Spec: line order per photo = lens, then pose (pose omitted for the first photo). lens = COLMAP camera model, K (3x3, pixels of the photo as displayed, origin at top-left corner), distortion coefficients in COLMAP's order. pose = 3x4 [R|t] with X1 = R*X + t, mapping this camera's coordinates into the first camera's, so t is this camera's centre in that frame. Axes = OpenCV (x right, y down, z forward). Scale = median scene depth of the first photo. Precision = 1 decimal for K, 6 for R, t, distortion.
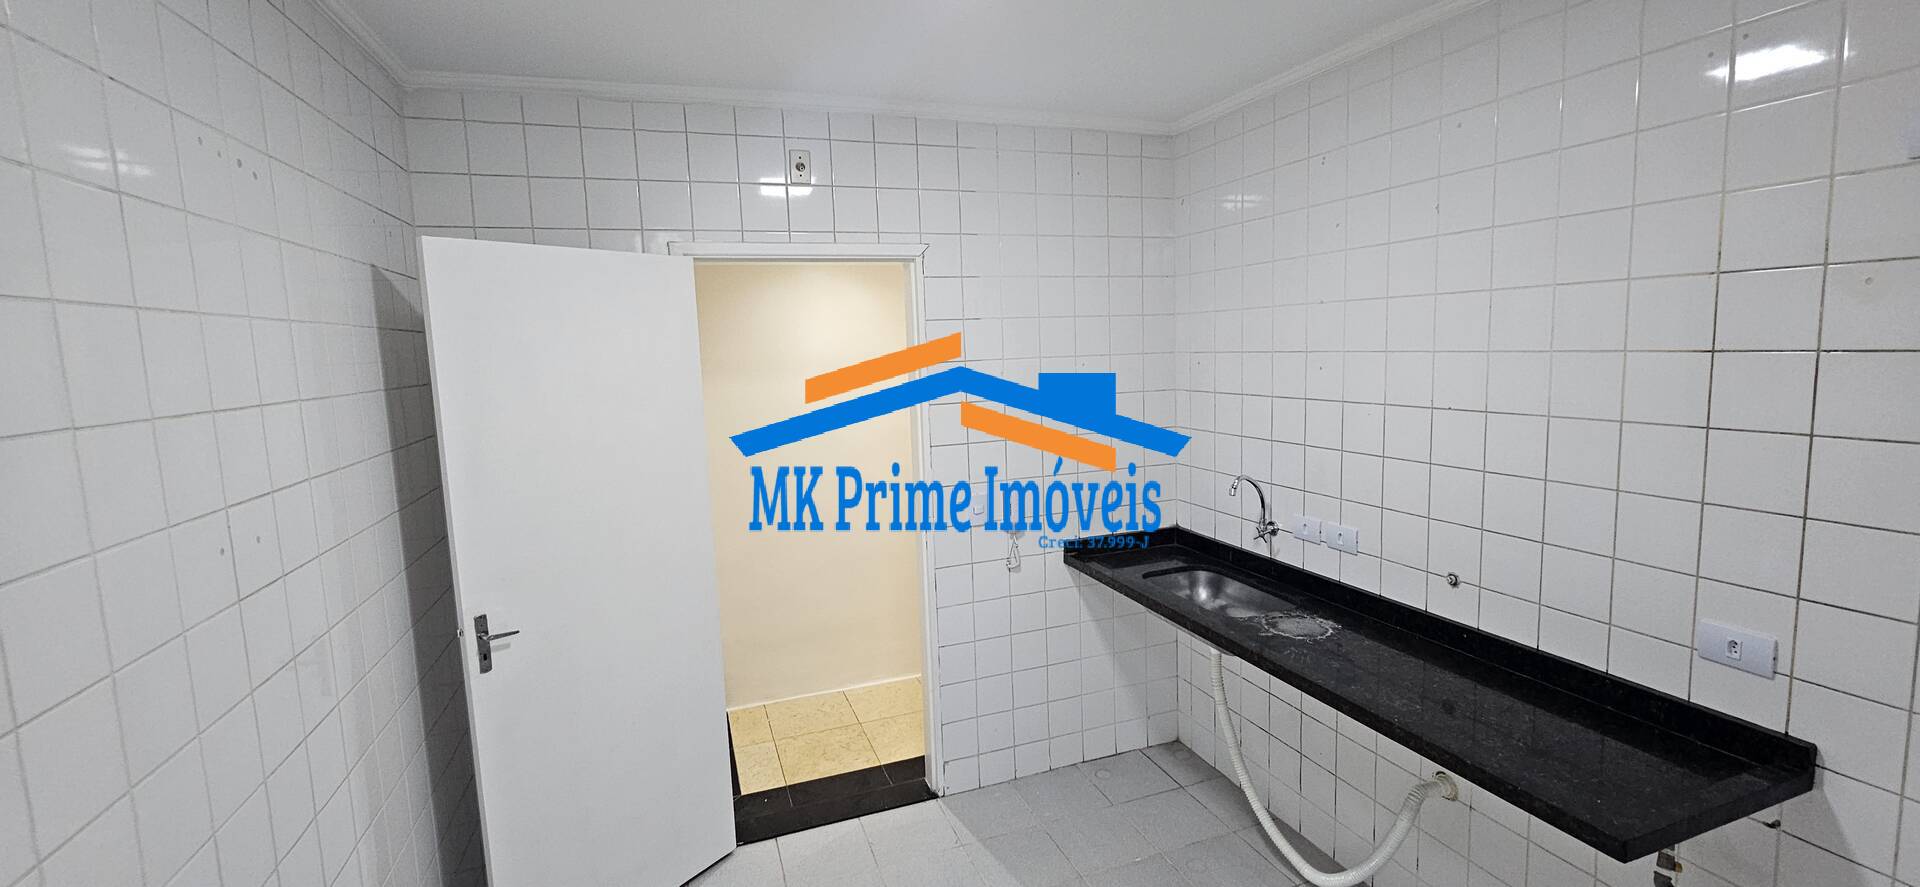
lens RADIAL K [[796.1, 0, 955.4], [0, 796.1, 428.7], [0, 0, 1]] dist [-0.000710, 0.000619]
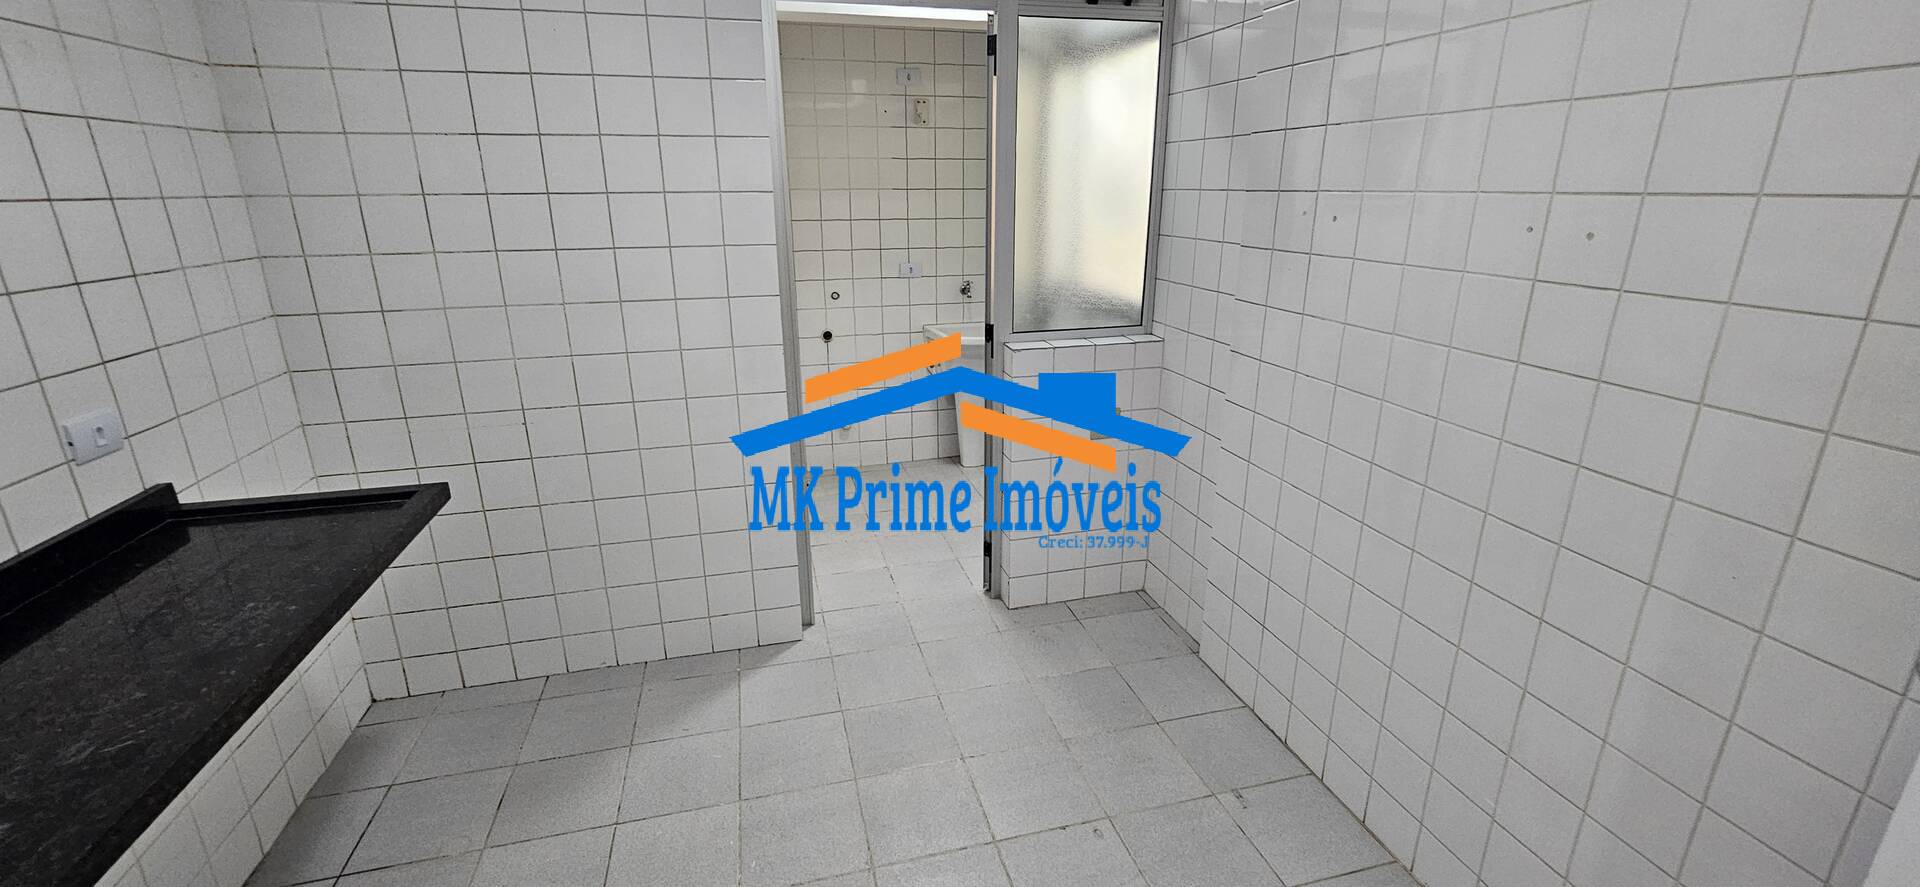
lens RADIAL K [[796.1, 0, 955.4], [0, 796.1, 428.7], [0, 0, 1]] dist [-0.000710, 0.000619]
pose [[-0.995264, 0.013109, 0.096326, -0.106366], [0.049999, 0.918791, 0.391566, -0.041154], [-0.083370, 0.394527, -0.915094, 1.271946]]
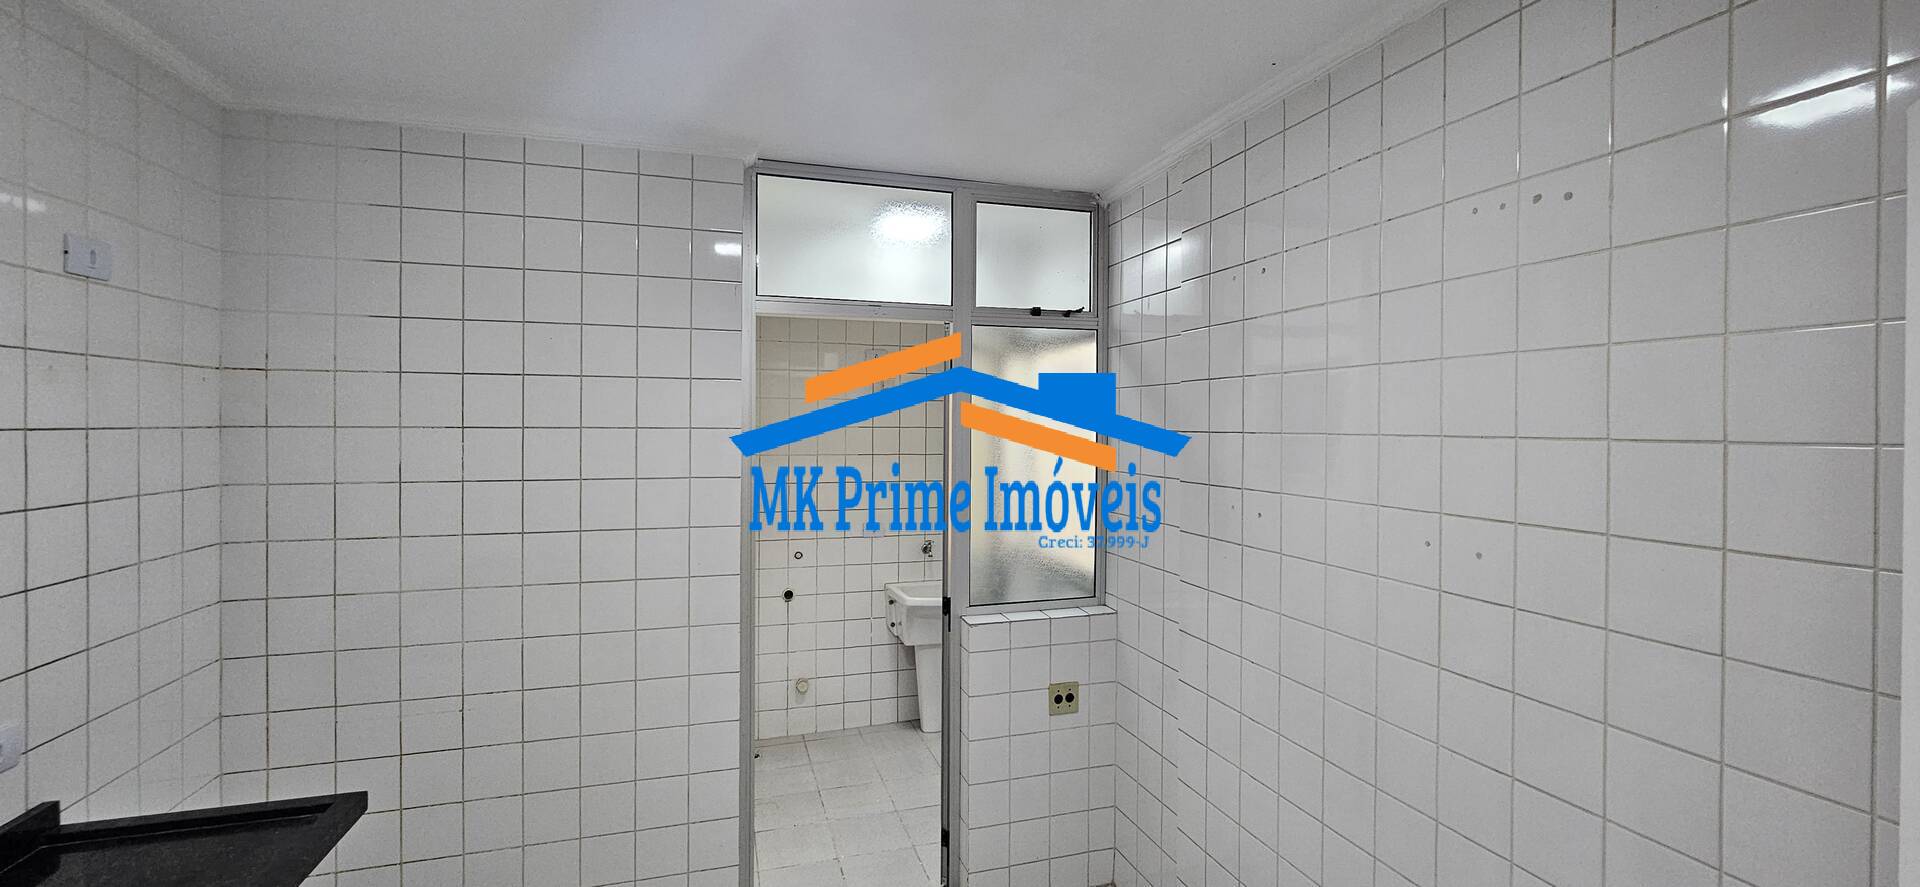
lens RADIAL K [[793.7, 0, 959.4], [0, 793.7, 430.8], [0, 0, 1]] dist [-0.000051, 0.001092]
pose [[-0.998552, 0.030625, 0.044230, -0.126187], [0.035611, 0.992522, 0.116753, -0.112575], [-0.040324, 0.118159, -0.992176, 1.288484]]
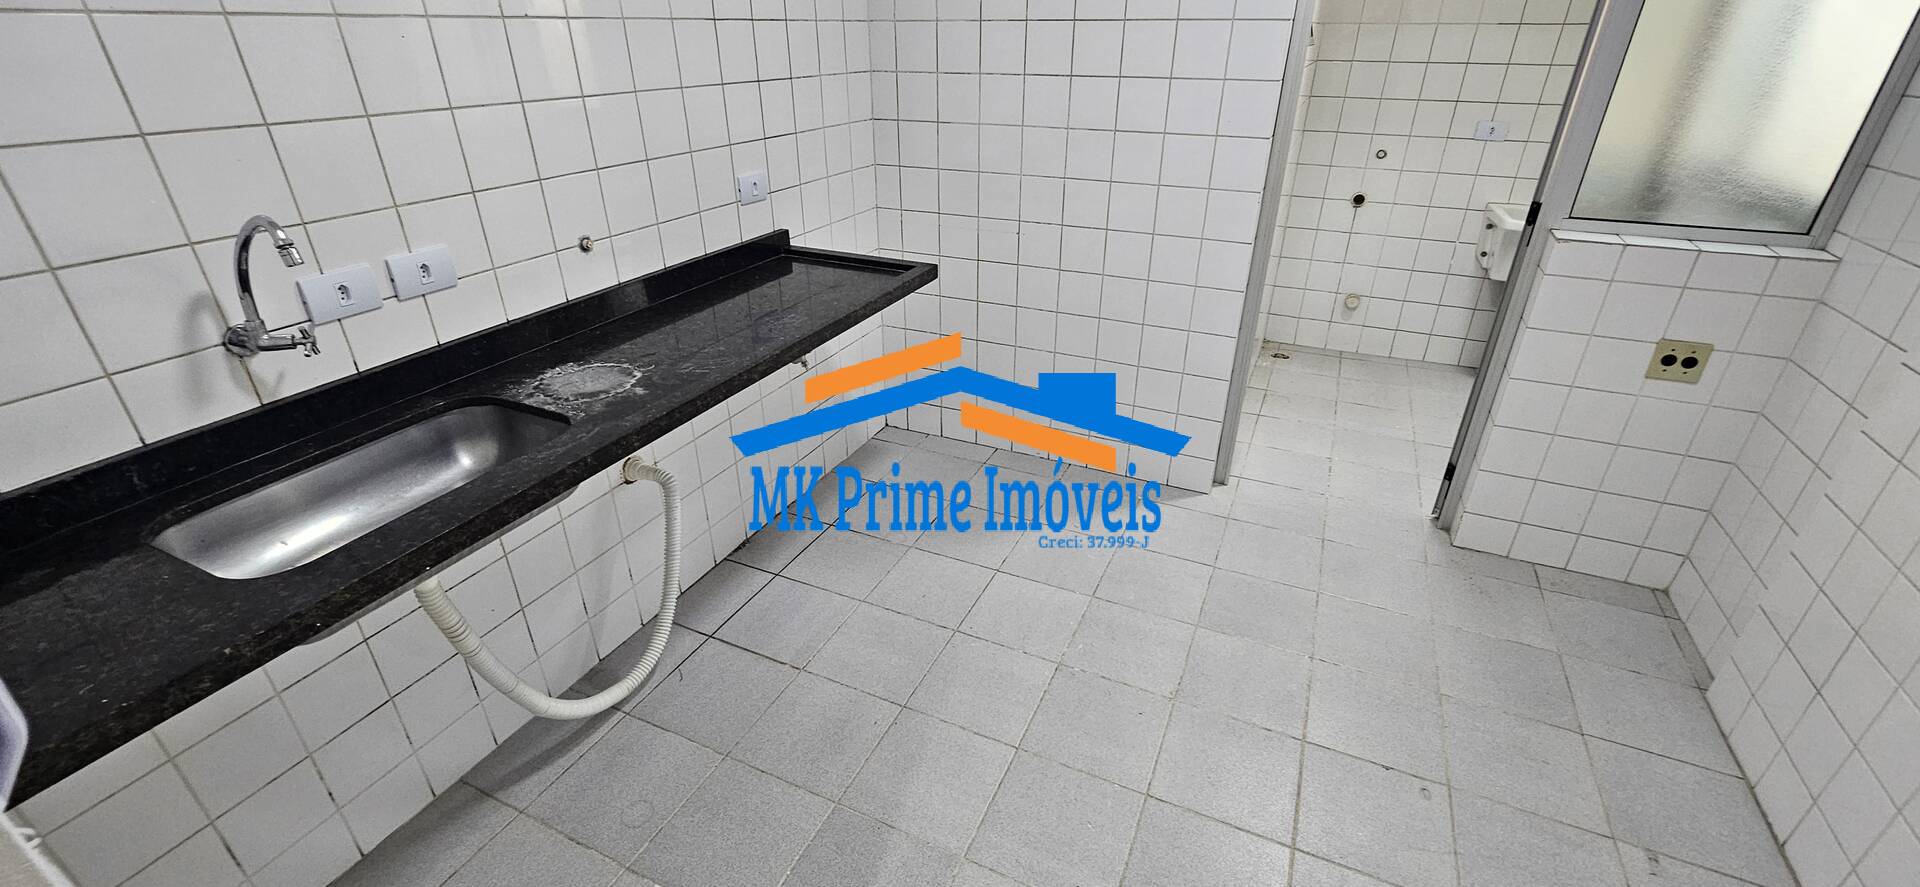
lens RADIAL K [[793.7, 0, 959.4], [0, 793.7, 430.8], [0, 0, 1]] dist [-0.000051, 0.001092]
pose [[-0.710565, -0.287949, 0.642015, -0.245941], [0.099923, 0.861888, 0.497156, -0.017926], [-0.696500, 0.417414, -0.583655, 1.255638]]
